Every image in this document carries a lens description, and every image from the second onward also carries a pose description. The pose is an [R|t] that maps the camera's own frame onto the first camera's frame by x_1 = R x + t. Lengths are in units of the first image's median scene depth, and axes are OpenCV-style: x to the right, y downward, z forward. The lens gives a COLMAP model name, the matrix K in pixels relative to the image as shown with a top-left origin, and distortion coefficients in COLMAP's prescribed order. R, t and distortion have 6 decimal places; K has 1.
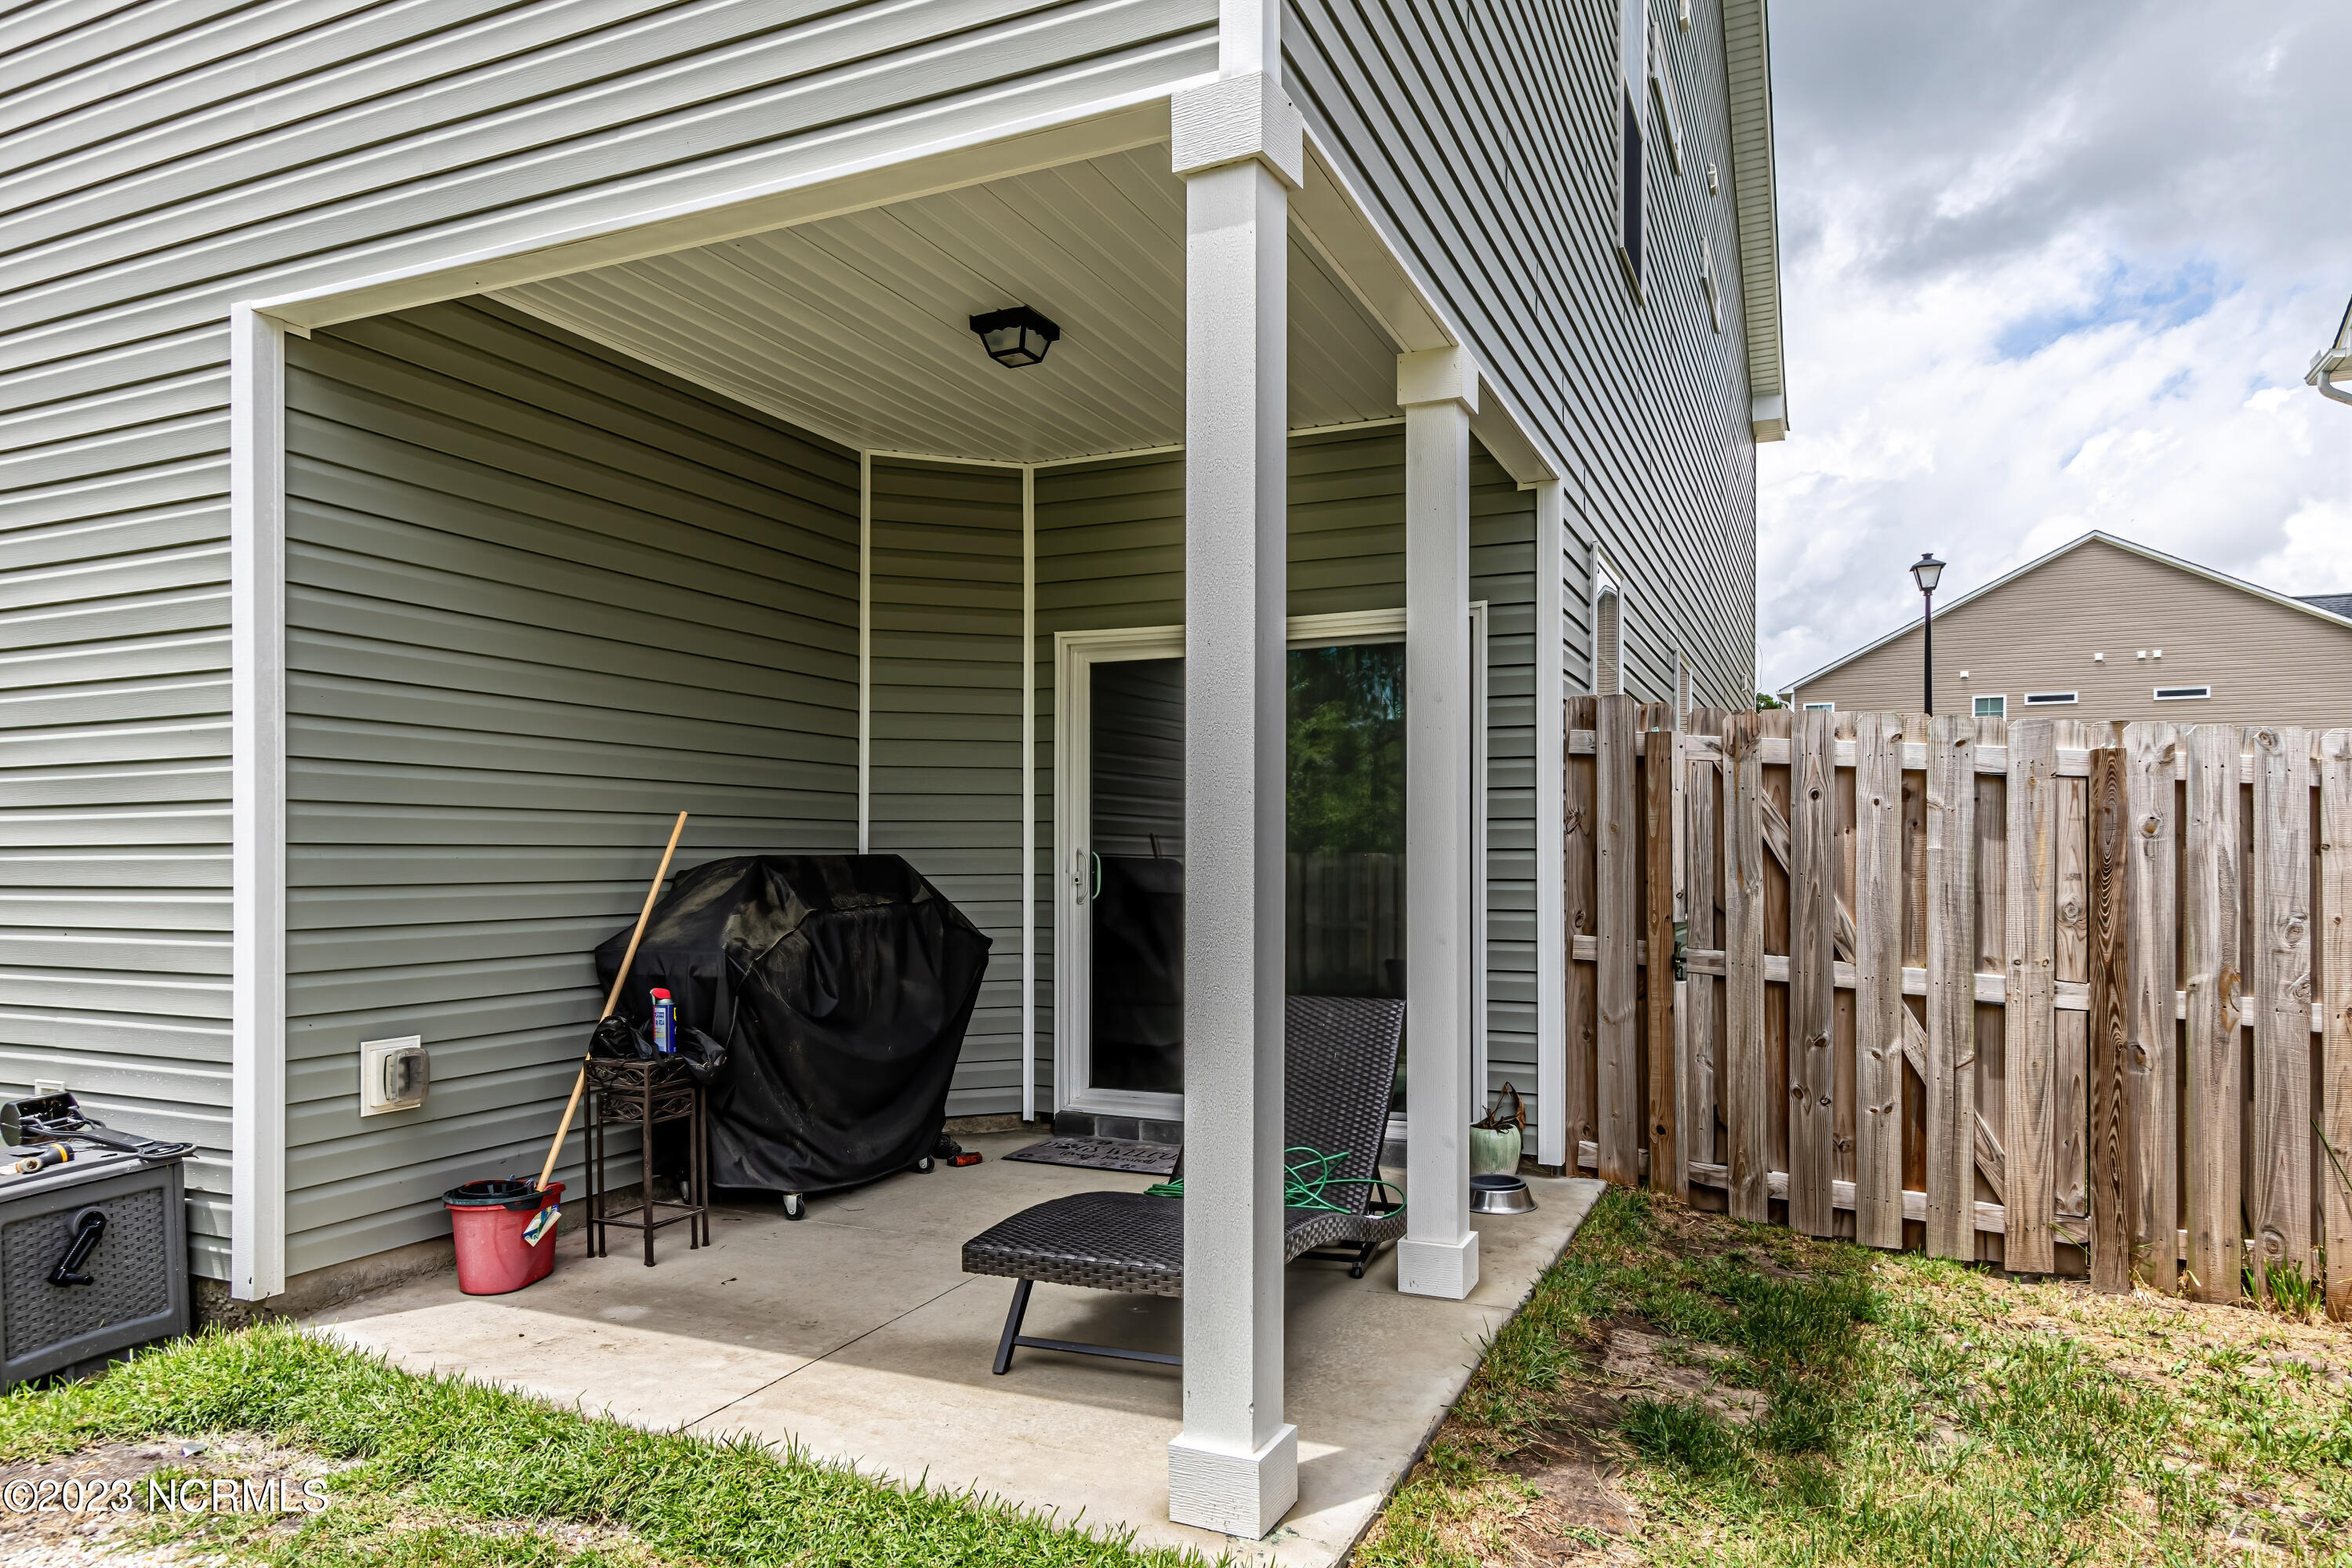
lens RADIAL K [[1430.3, 0, 1179.4], [0, 1430.3, 858.1], [0, 0, 1]] dist [-0.000762, -0.000554]
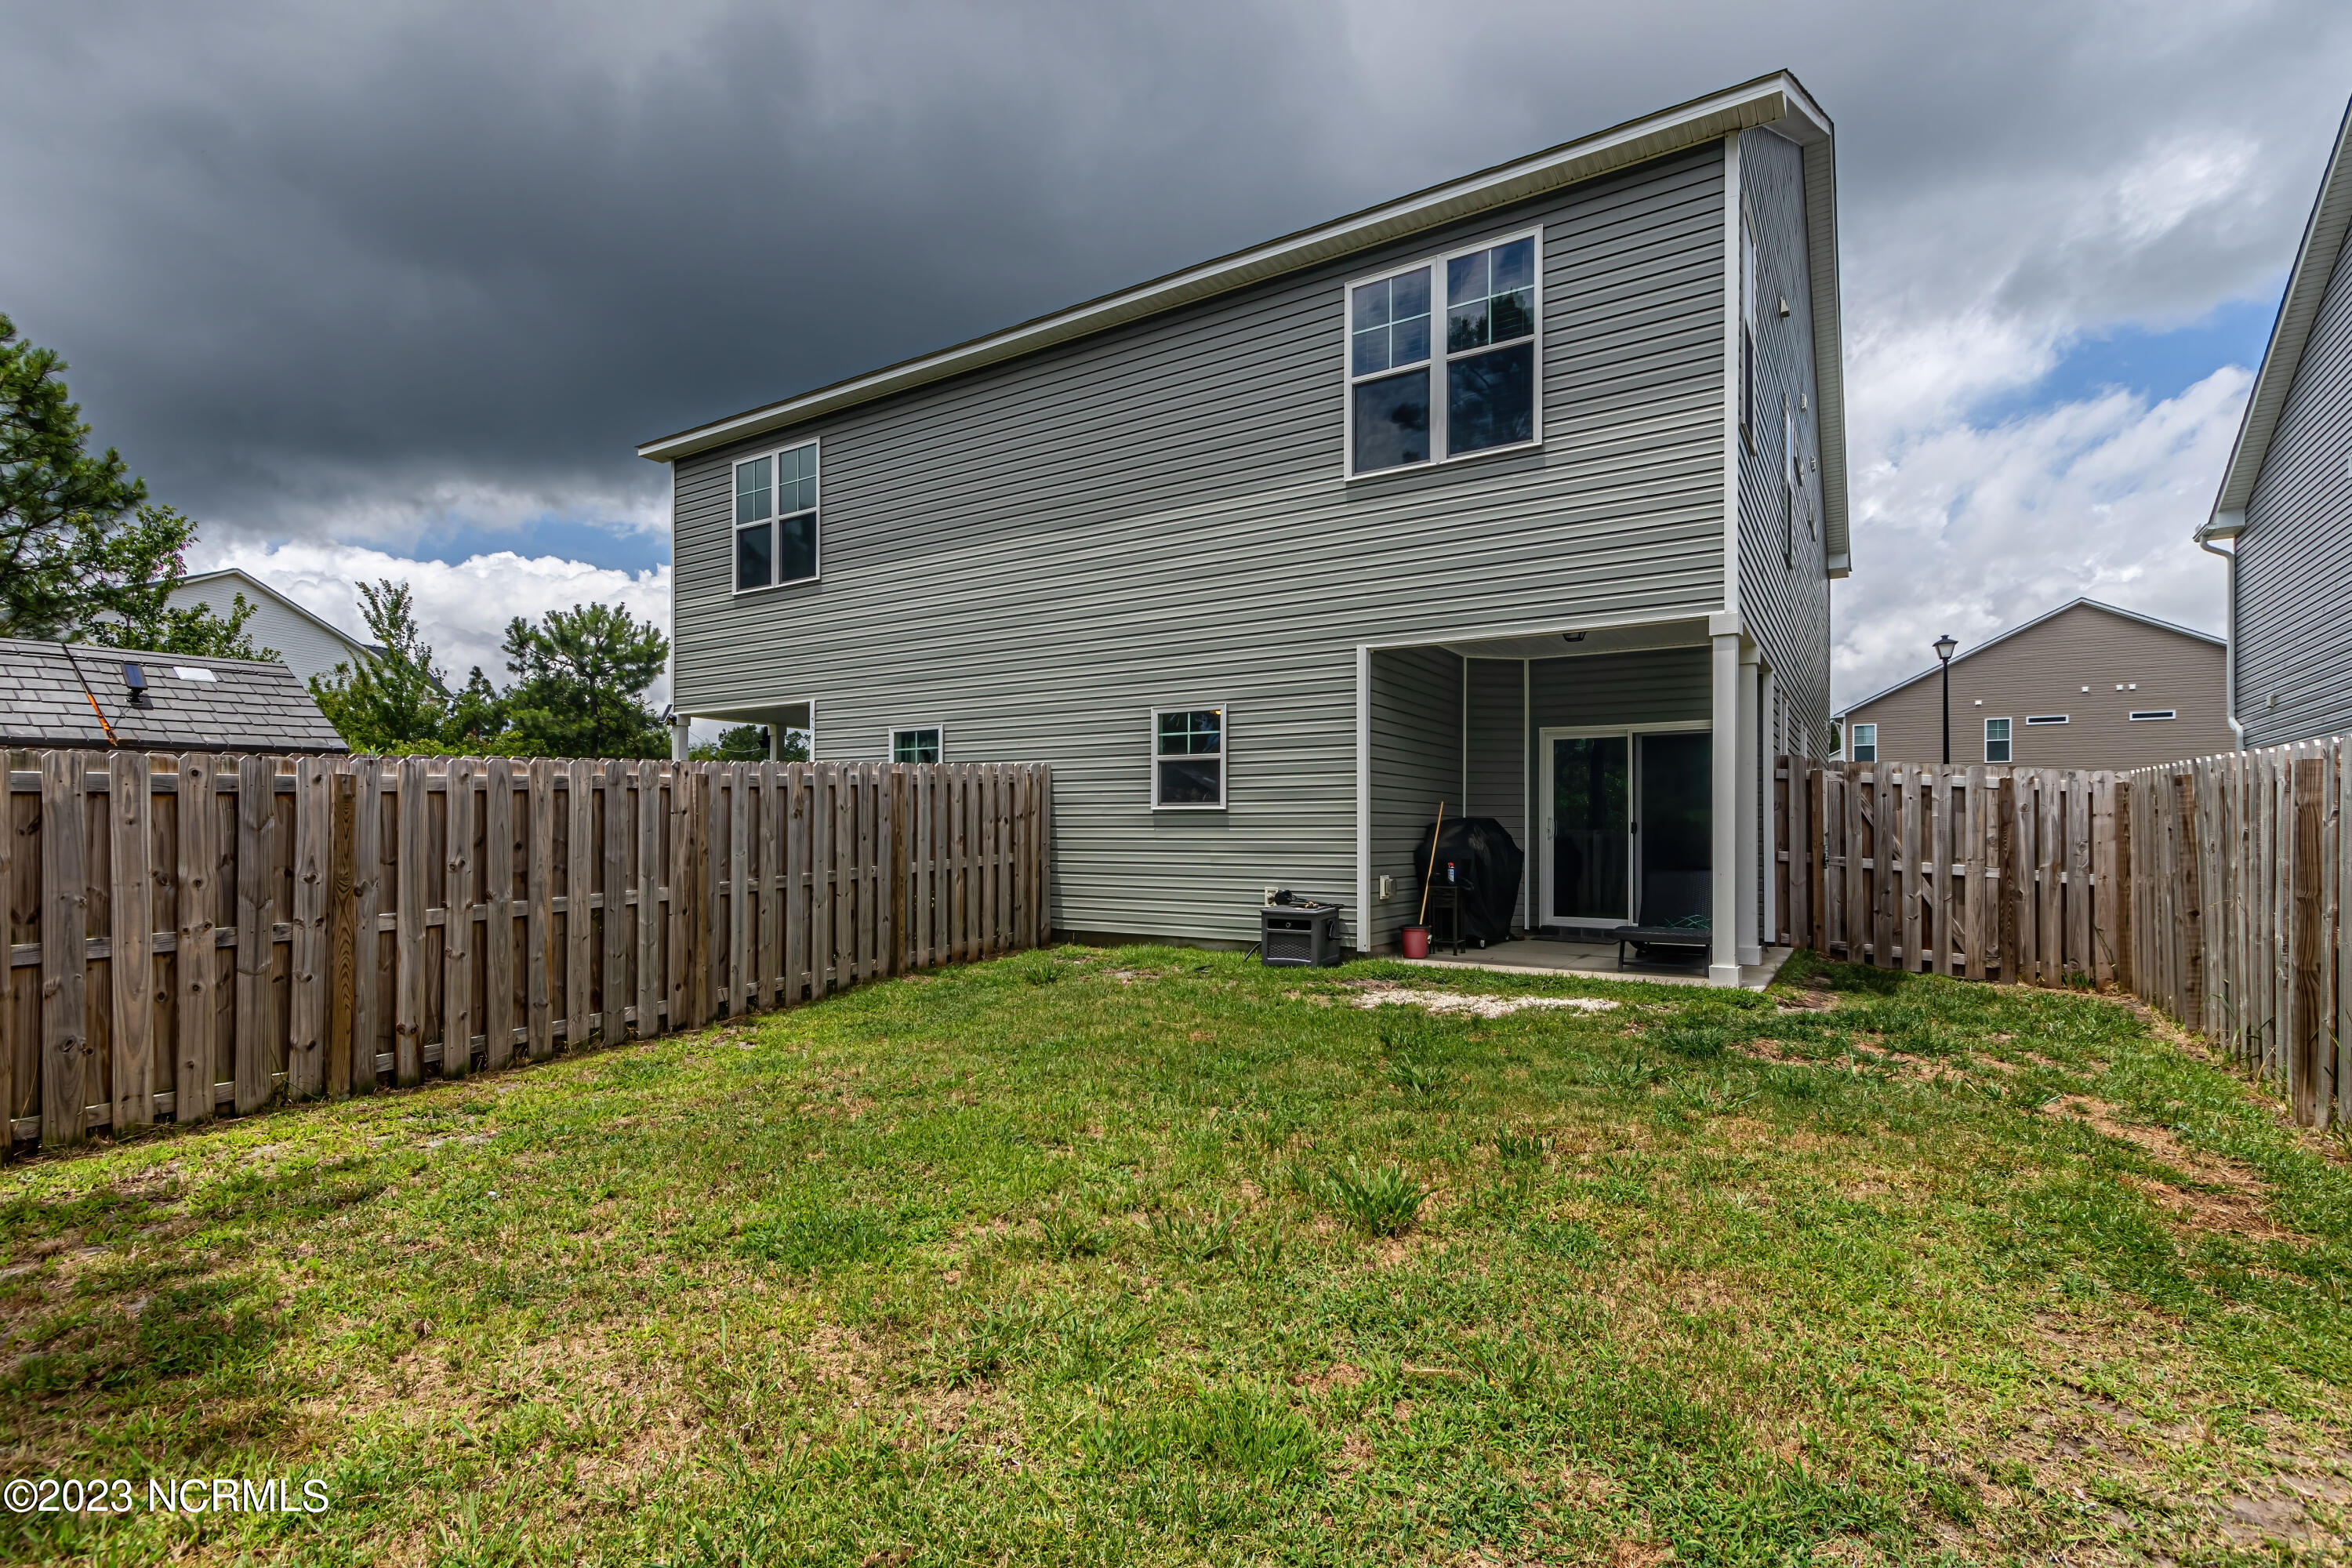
lens RADIAL K [[1078.5, 0, 1173.5], [0, 1078.5, 820.7], [0, 0, 1]] dist [0.001355, -0.000793]
pose [[0.989482, 0.003659, -0.144609, -0.552255], [-0.005705, 0.999889, -0.013738, 0.036088], [0.144542, 0.014419, 0.989394, -1.129685]]
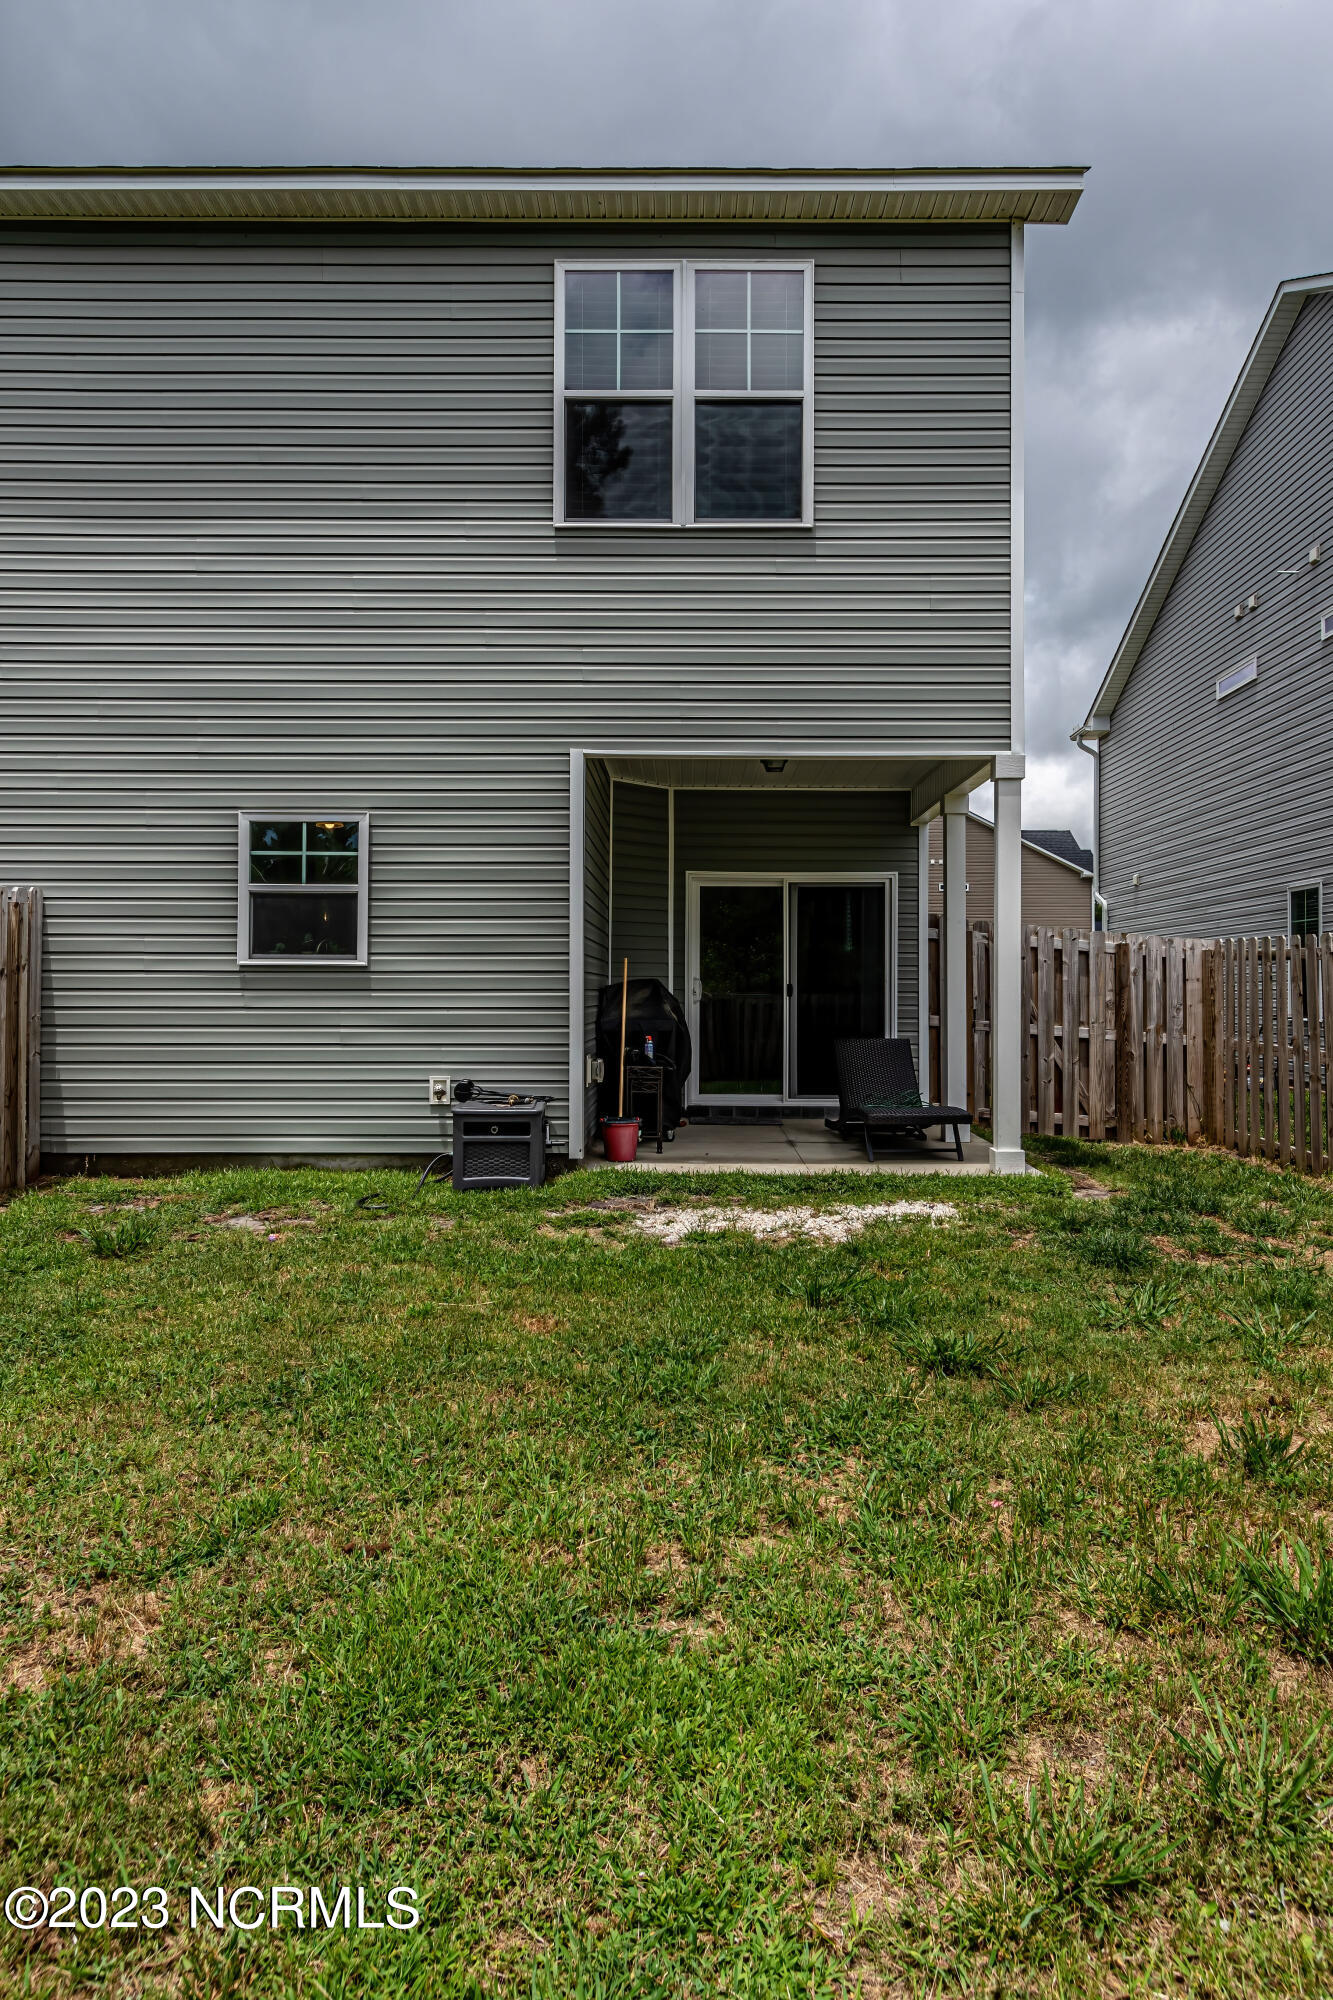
lens RADIAL K [[1216.2, 0, 671.4], [0, 1216.2, 972.4], [0, 0, 1]] dist [-0.000762, -0.000554]
pose [[0.911486, 0.010746, 0.411190, -1.036980], [-0.004154, 0.999848, -0.016921, 0.020268], [-0.411309, 0.013715, 0.911393, -0.720883]]
